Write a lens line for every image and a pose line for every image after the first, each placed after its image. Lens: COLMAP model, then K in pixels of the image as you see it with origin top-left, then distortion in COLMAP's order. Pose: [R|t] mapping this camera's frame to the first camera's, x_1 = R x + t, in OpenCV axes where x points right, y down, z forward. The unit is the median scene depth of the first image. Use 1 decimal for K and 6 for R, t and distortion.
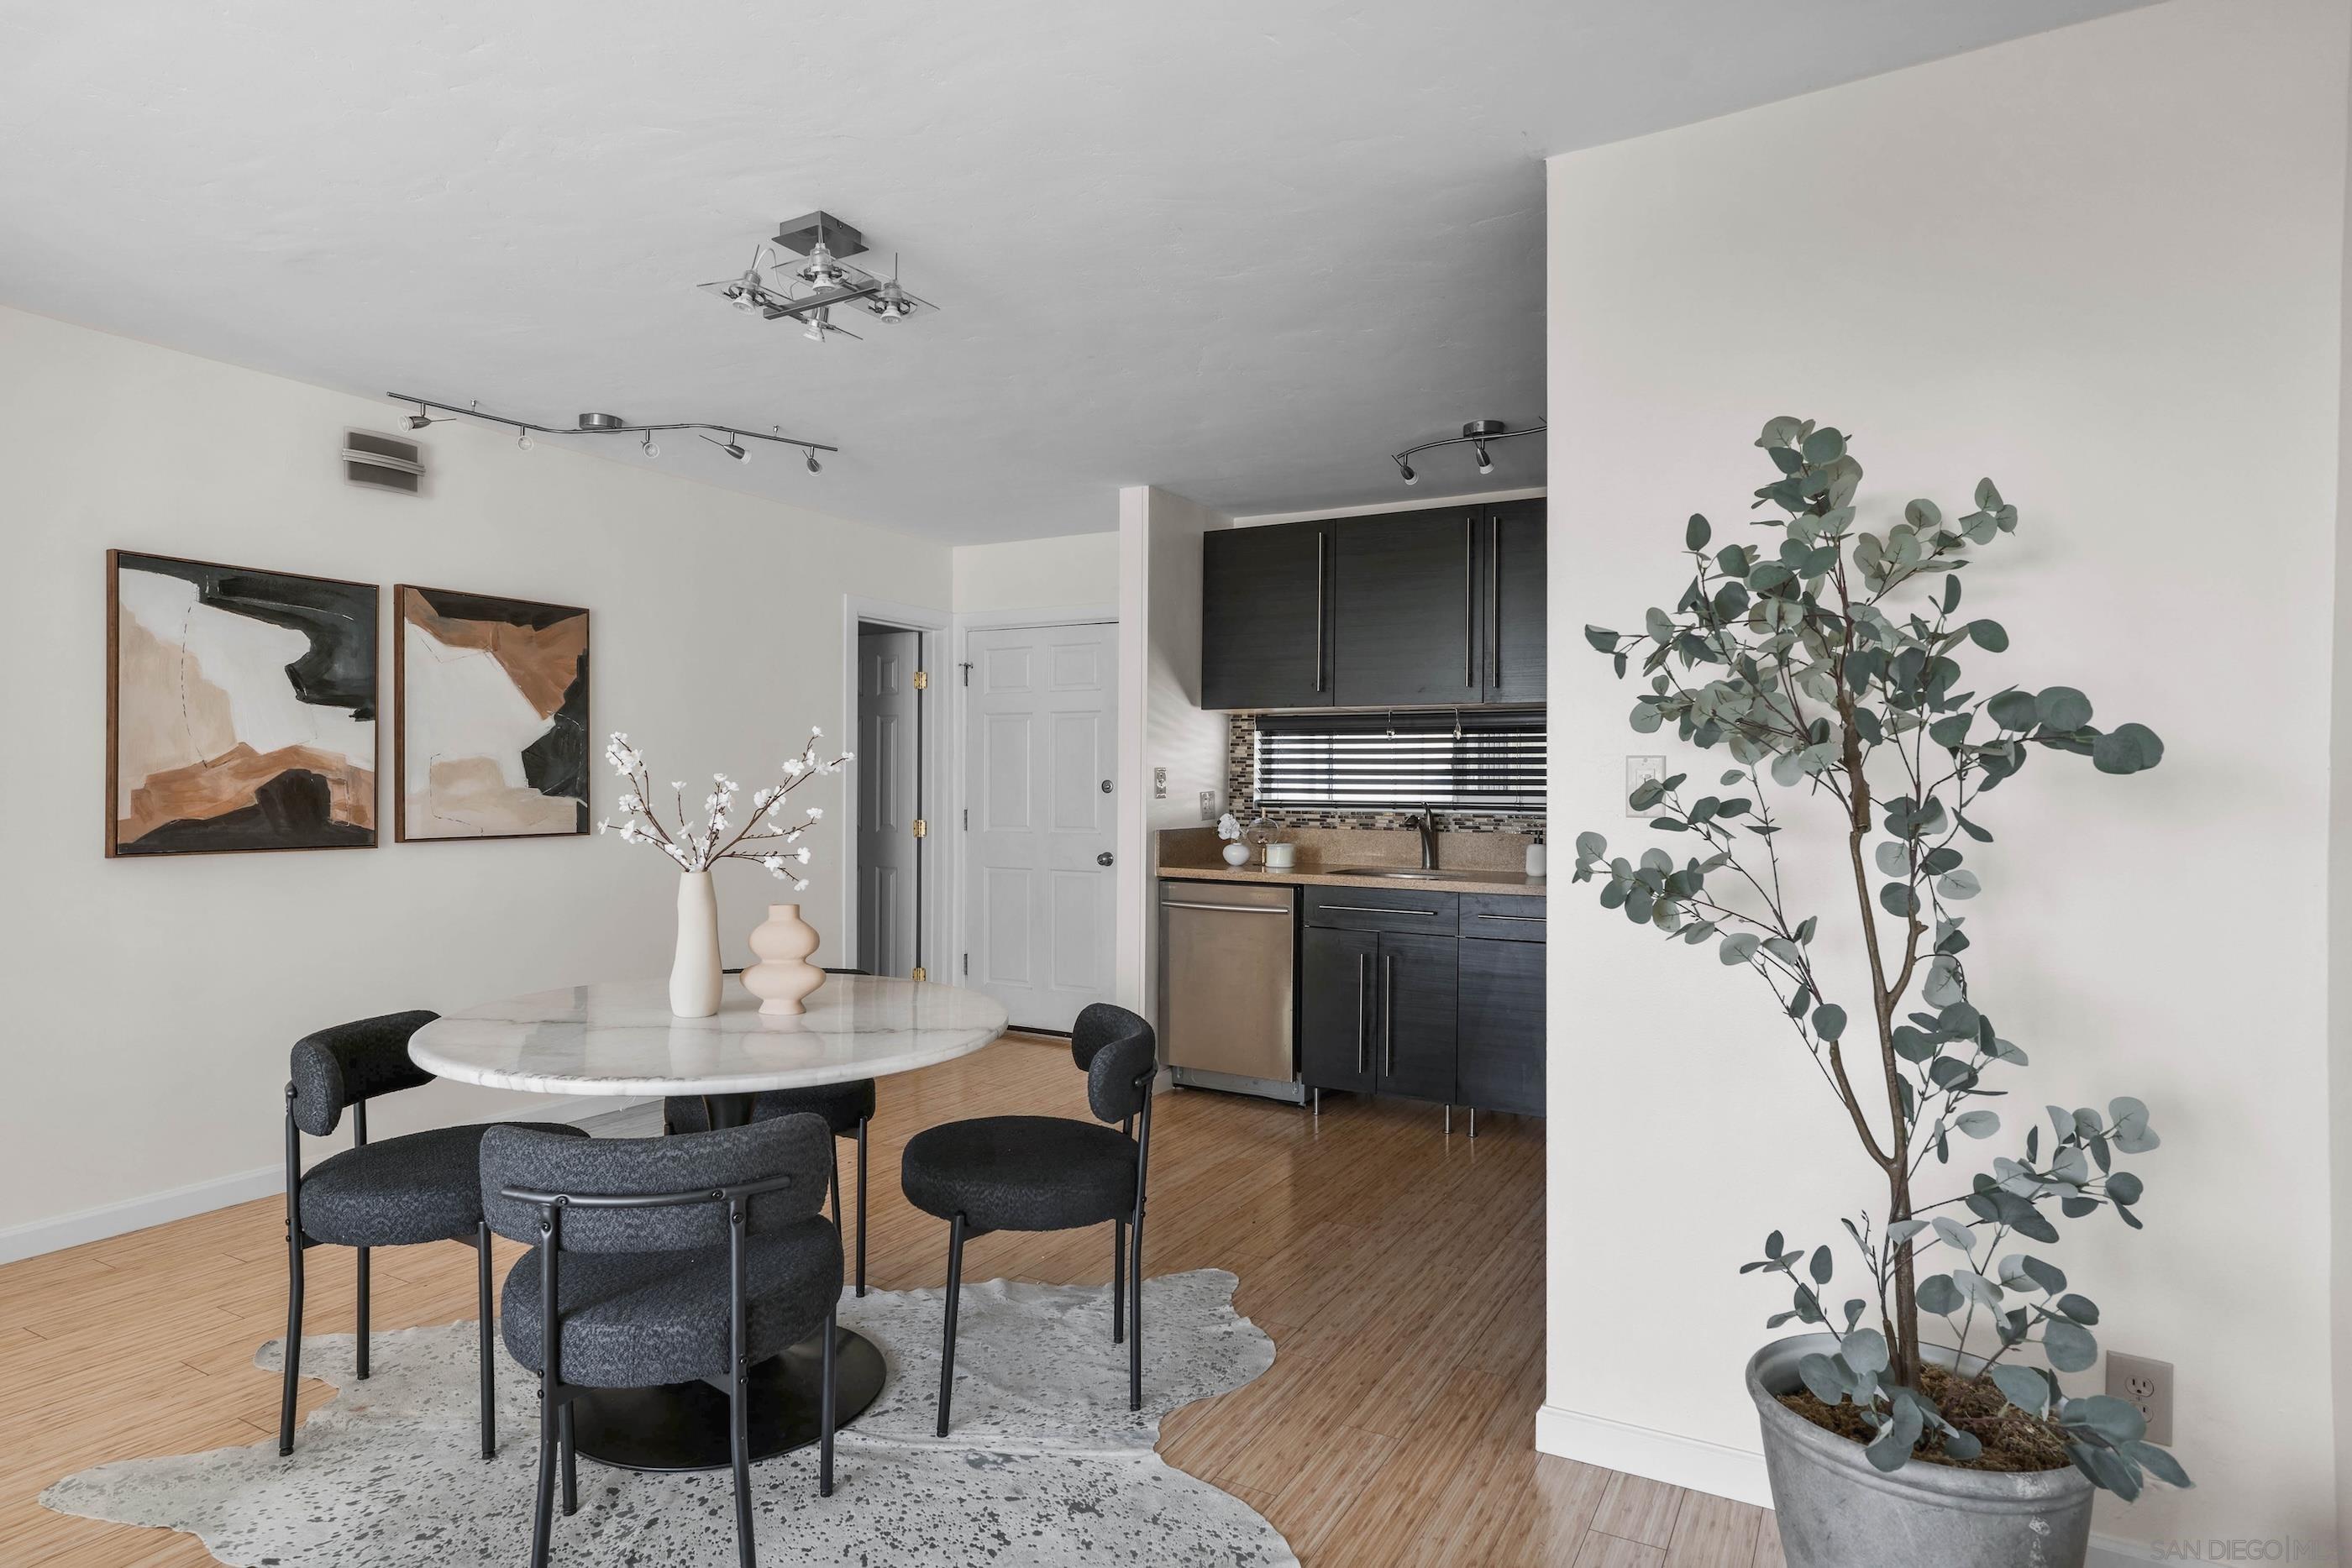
lens RADIAL K [[1275.6, 0, 1166.8], [0, 1275.6, 781.6], [0, 0, 1]] dist [-0.002505, 0.016440]
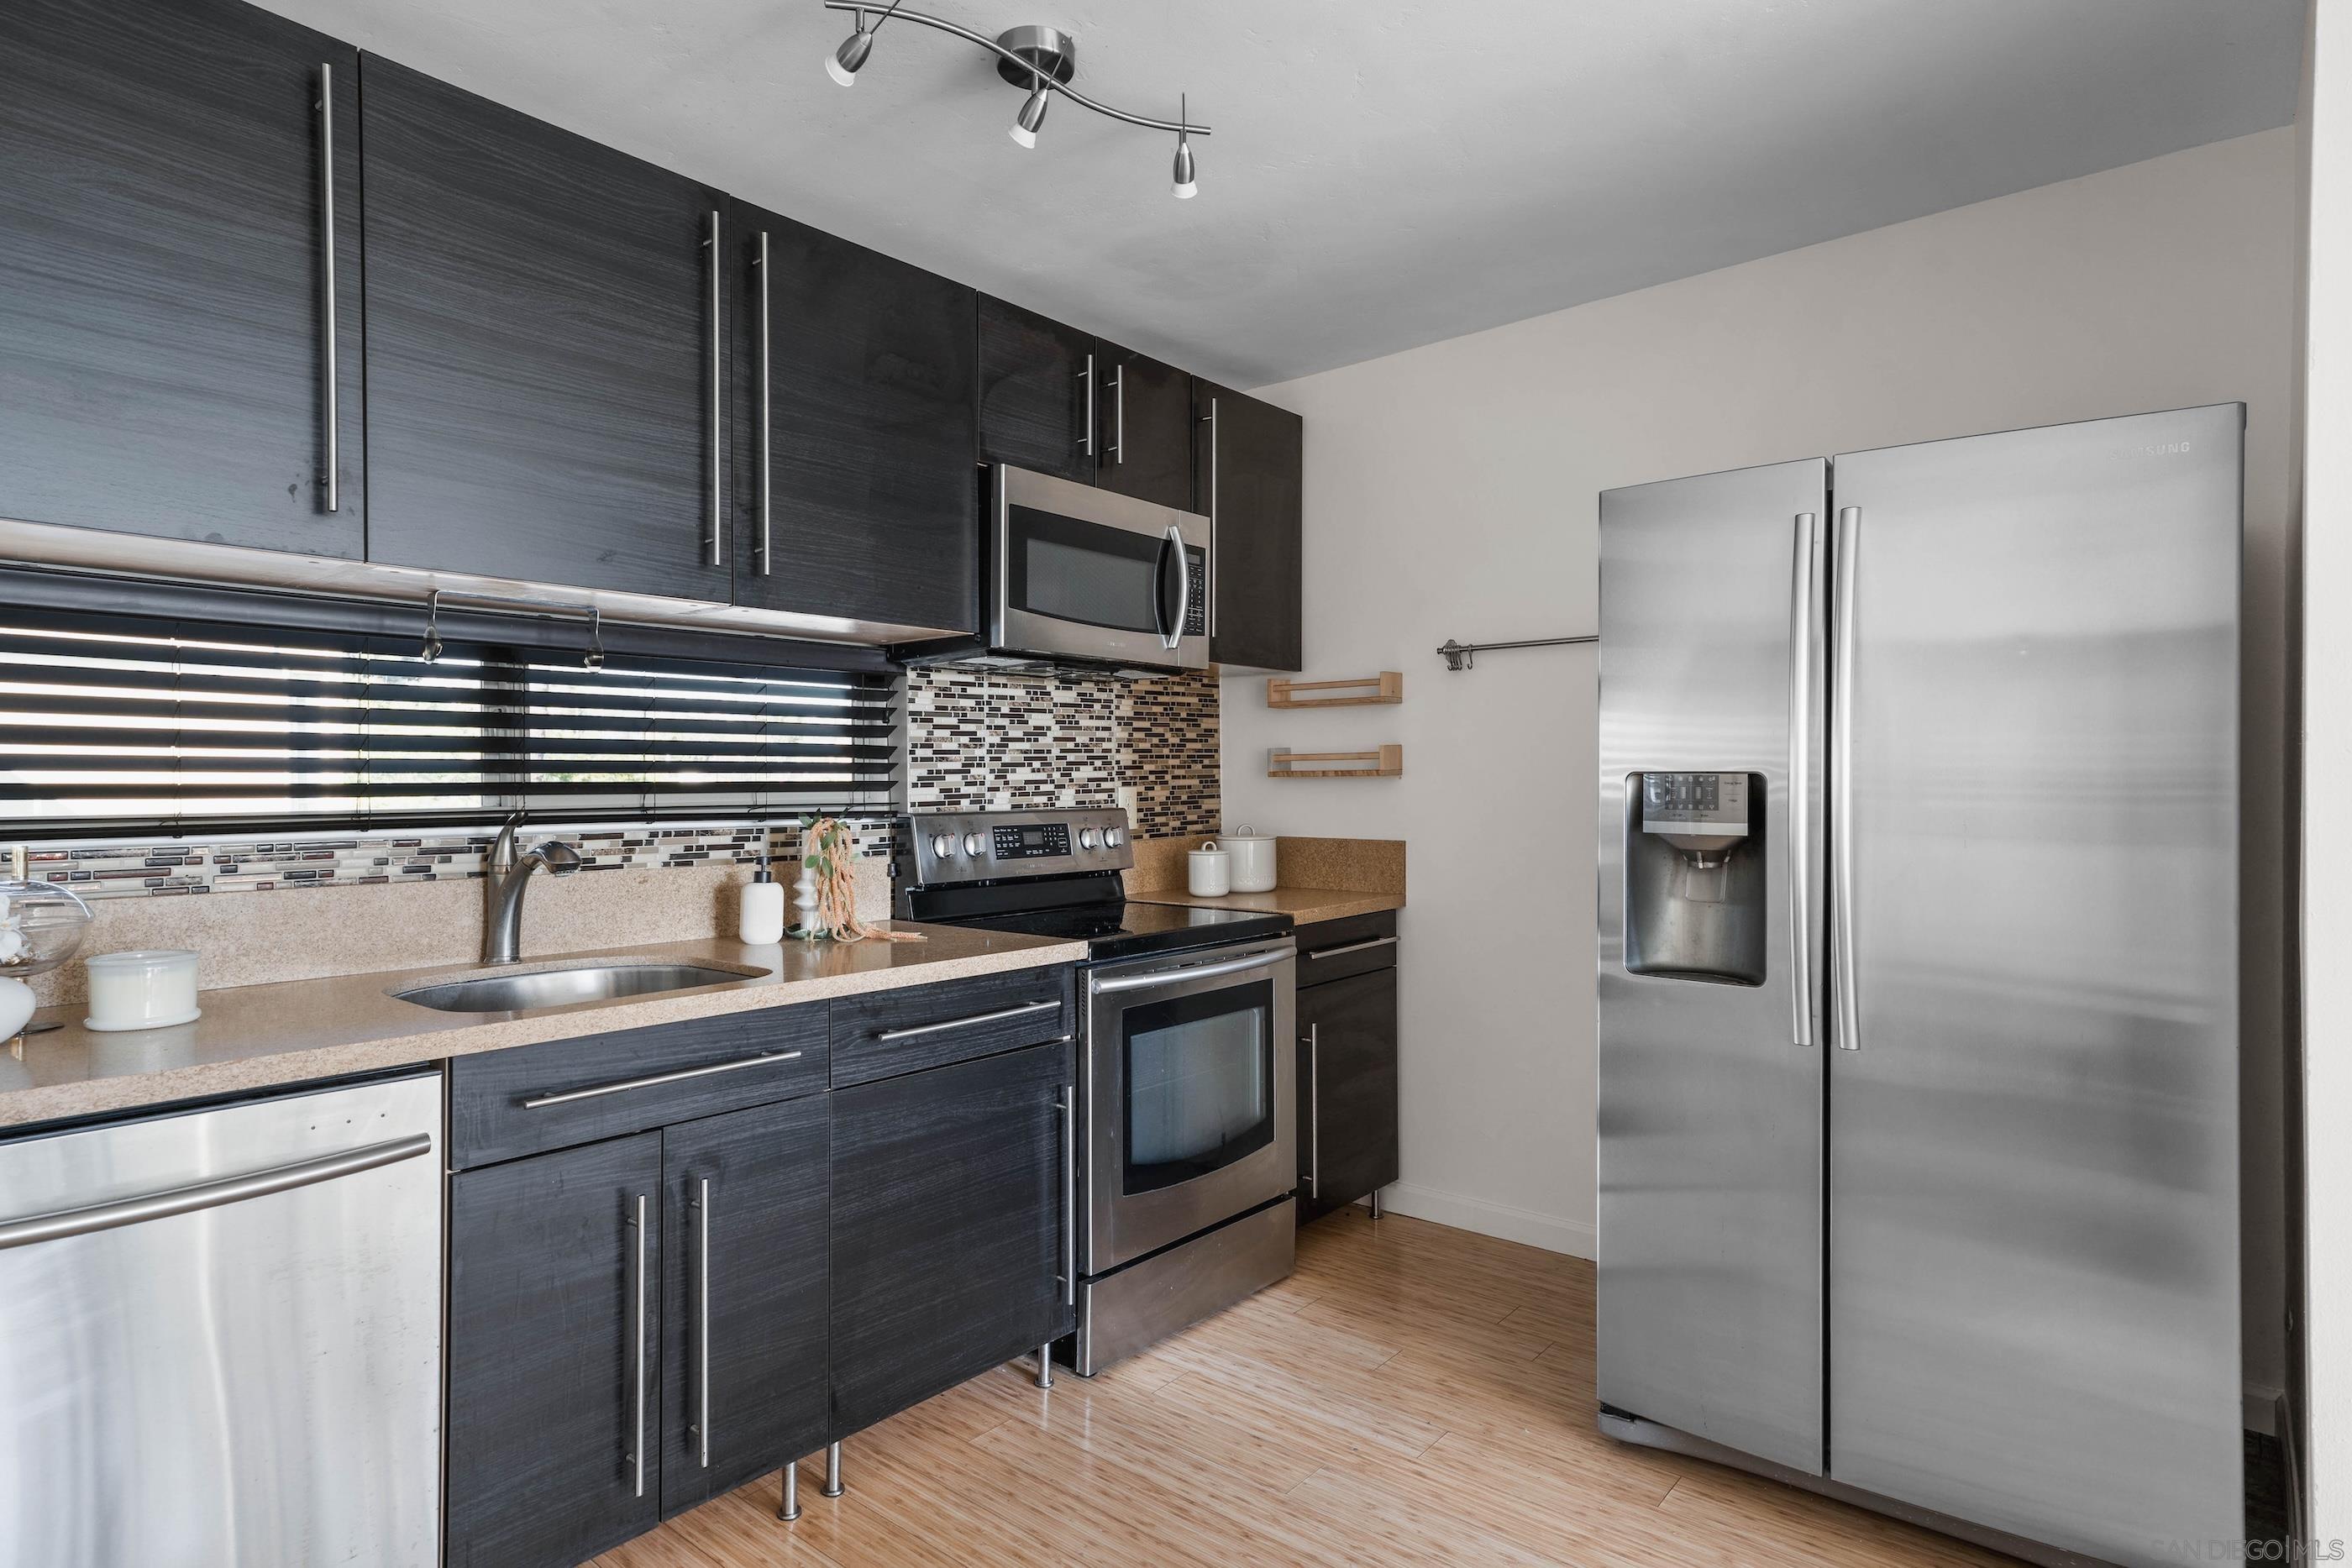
lens RADIAL K [[1275.6, 0, 1168.9], [0, 1275.6, 783.7], [0, 0, 1]] dist [-0.002505, 0.016440]
pose [[0.174857, -0.012384, 0.984516, -0.249460], [-0.000695, 0.999919, 0.012701, 0.000871], [-0.984594, -0.002905, 0.174834, 0.912336]]
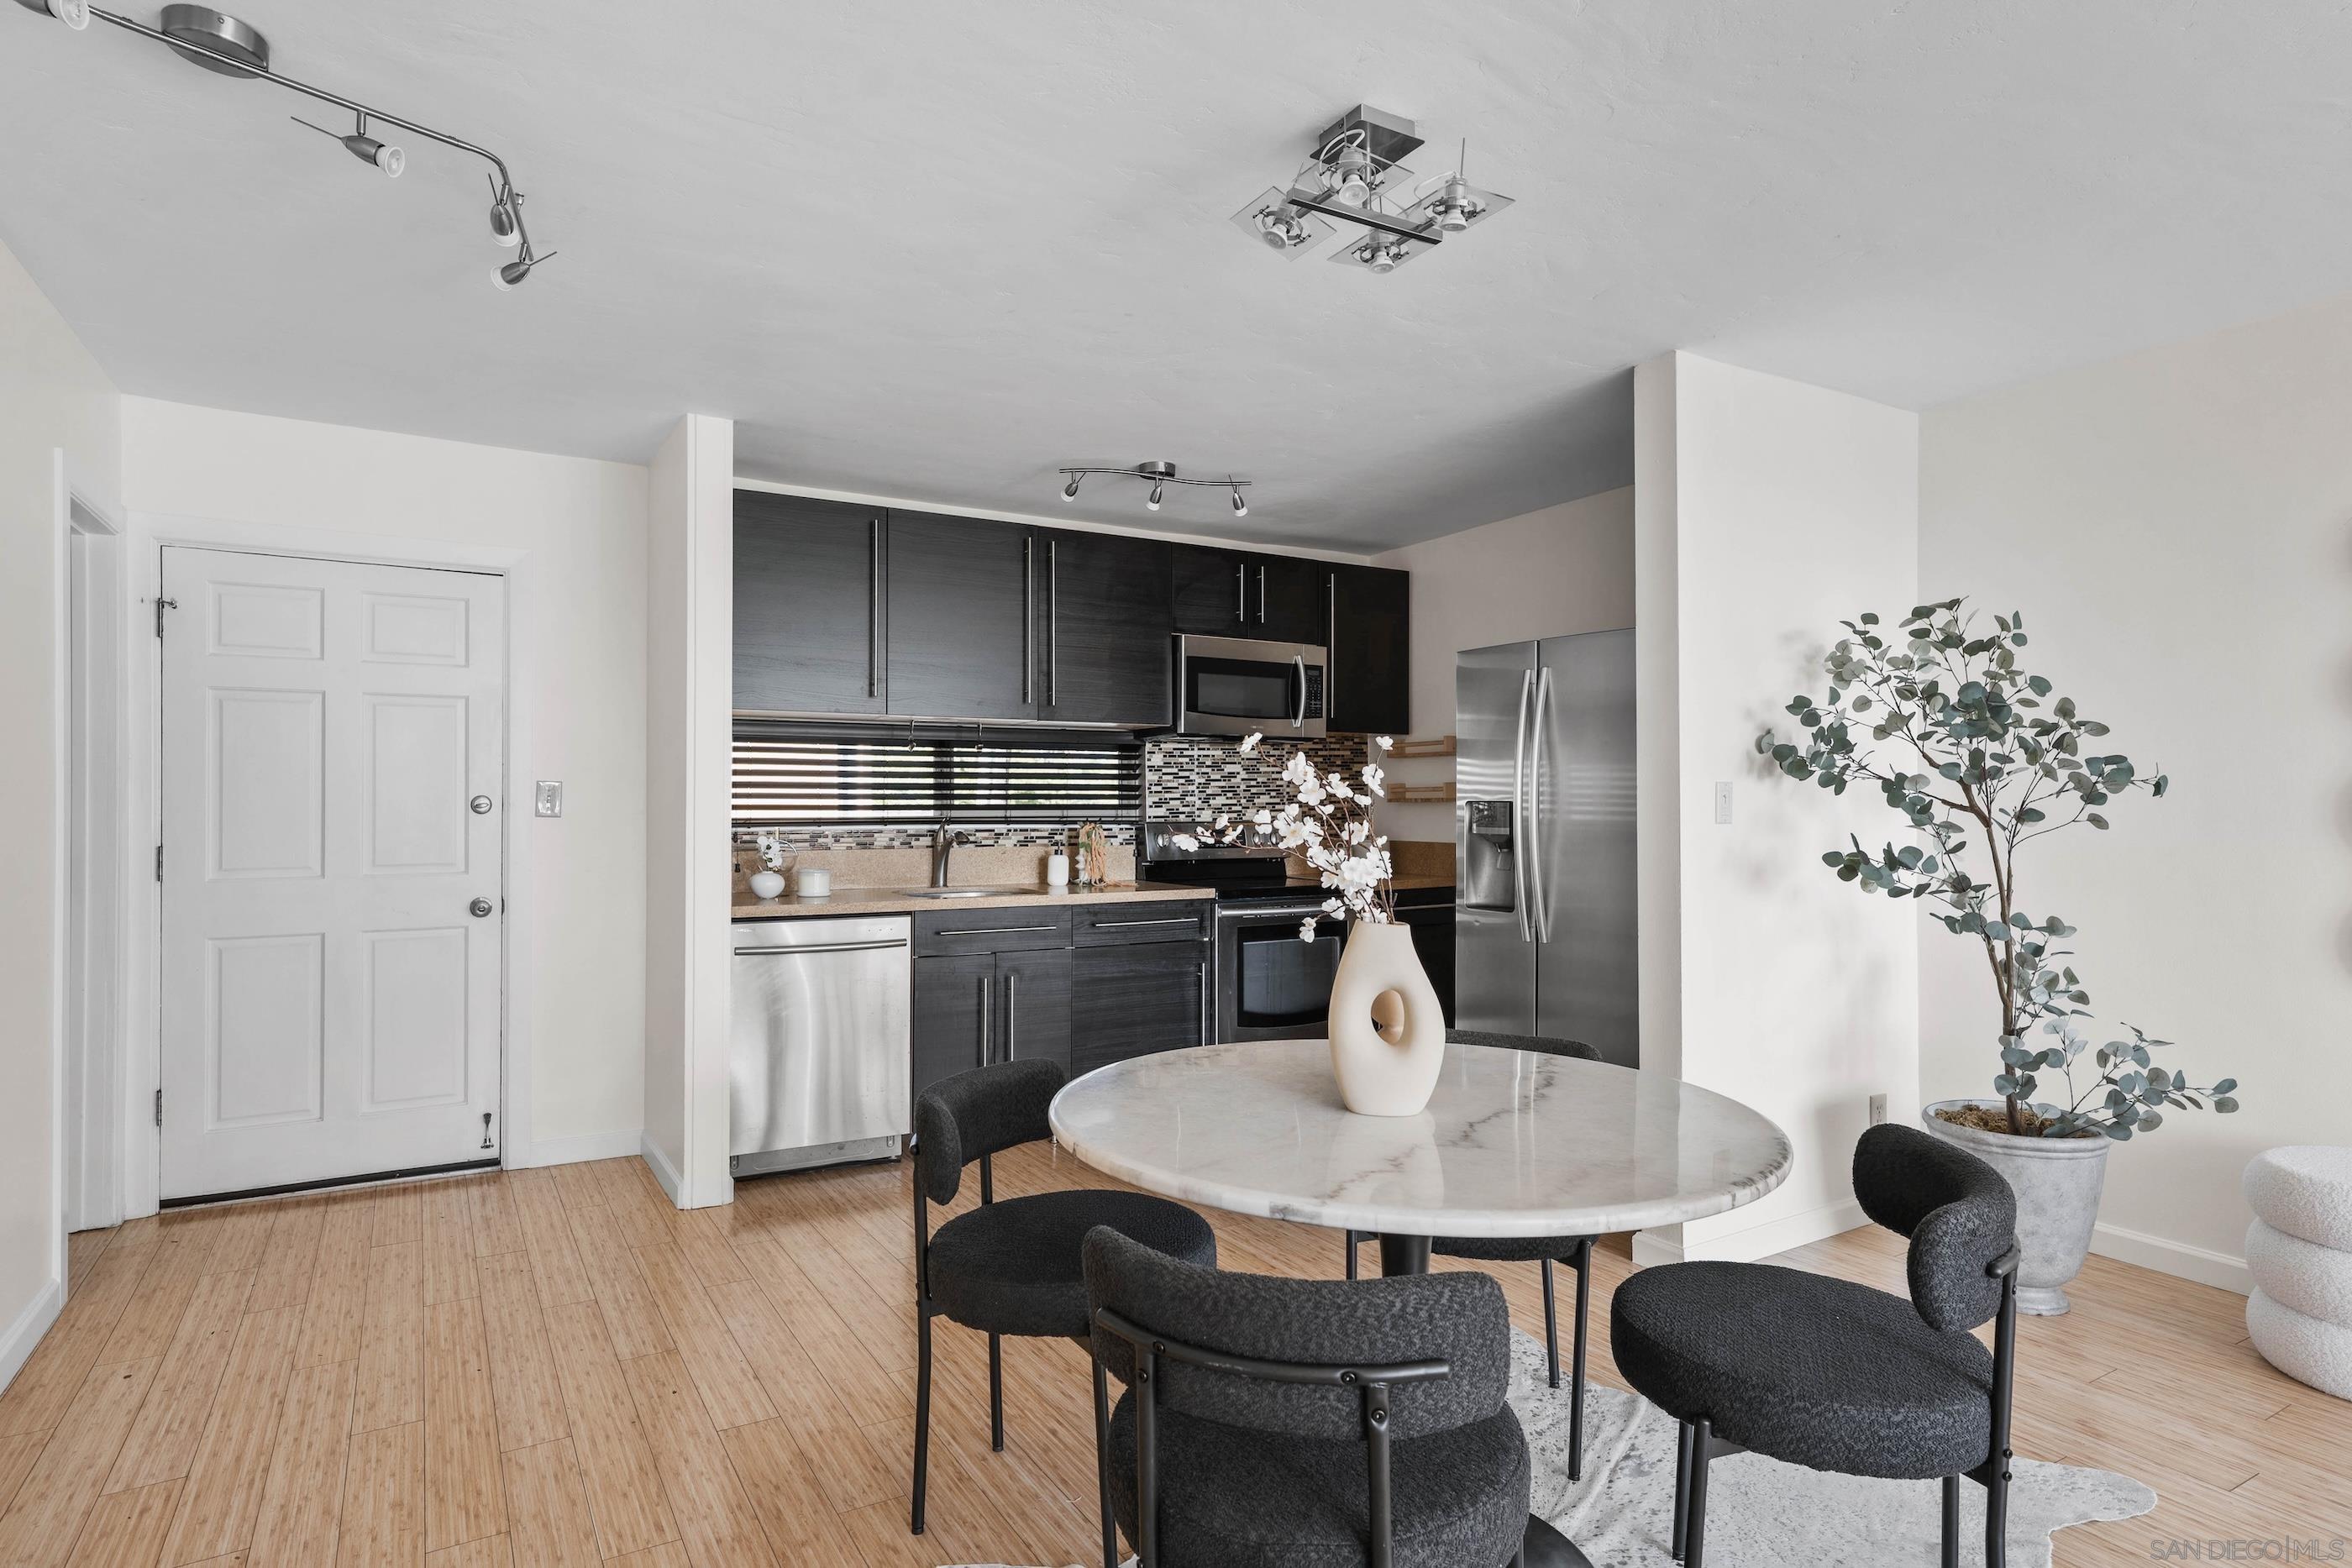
lens RADIAL K [[1275.6, 0, 1181.5], [0, 1275.6, 791.5], [0, 0, 1]] dist [-0.002505, 0.016440]
pose [[0.487519, -0.001643, 0.873111, -0.720921], [-0.000232, 0.999998, 0.002012, -0.007522], [-0.873113, -0.001184, 0.487517, 0.485002]]
